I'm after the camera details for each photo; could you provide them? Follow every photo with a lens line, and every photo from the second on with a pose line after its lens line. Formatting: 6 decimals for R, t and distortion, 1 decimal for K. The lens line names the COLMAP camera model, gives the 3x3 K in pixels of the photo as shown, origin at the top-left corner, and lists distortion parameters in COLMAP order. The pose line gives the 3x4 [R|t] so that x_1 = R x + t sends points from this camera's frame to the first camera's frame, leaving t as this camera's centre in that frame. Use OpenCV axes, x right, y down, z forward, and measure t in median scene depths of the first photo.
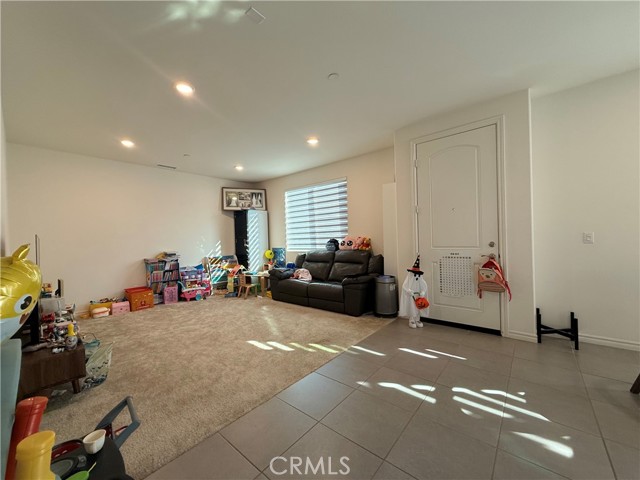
lens RADIAL K [[254.8, 0, 321.0], [0, 254.8, 240.5], [0, 0, 1]] dist [0.000551, 0.000832]
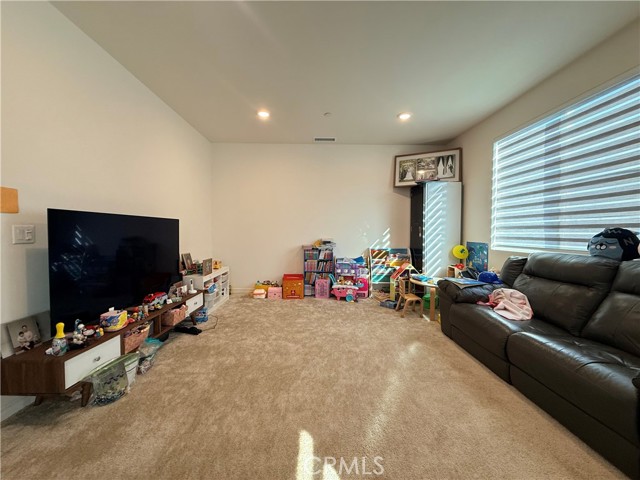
lens RADIAL K [[254.8, 0, 315.9], [0, 254.8, 239.5], [0, 0, 1]] dist [0.000551, 0.000832]
pose [[0.654798, 0.055069, -0.753795, 0.039823], [-0.027494, 0.998417, 0.049057, 0.003821], [0.755303, -0.011398, 0.655276, 0.385908]]
